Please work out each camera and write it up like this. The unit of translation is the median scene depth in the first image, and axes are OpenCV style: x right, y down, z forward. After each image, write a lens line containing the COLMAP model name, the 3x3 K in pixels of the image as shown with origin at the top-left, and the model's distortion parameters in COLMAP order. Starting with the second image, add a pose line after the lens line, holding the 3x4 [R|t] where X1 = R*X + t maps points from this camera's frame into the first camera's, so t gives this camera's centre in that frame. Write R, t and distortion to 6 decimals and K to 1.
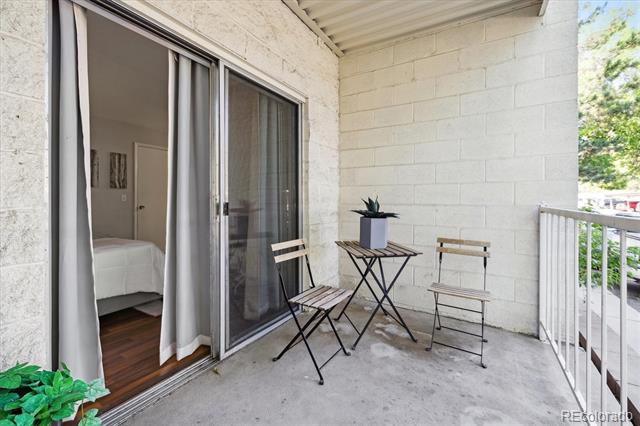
lens RADIAL K [[275.4, 0, 328.2], [0, 275.4, 199.3], [0, 0, 1]] dist [-0.003985, 0.001934]
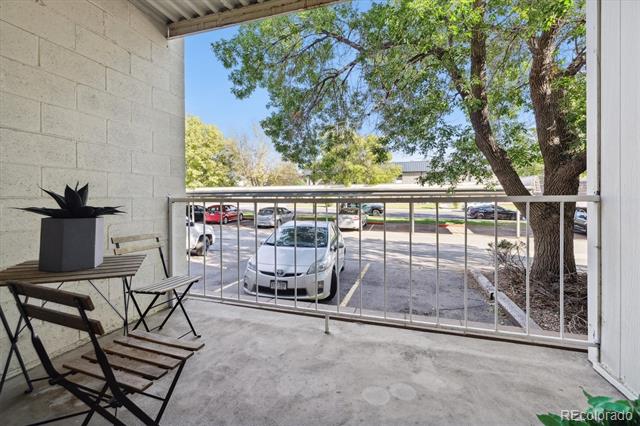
lens RADIAL K [[275.4, 0, 312.1], [0, 275.4, 198.1], [0, 0, 1]] dist [-0.003985, 0.001934]
pose [[-0.203745, -0.003582, 0.979017, -0.509226], [0.003535, 0.999984, 0.004395, 0.022487], [-0.979018, 0.004357, -0.203729, 0.604249]]
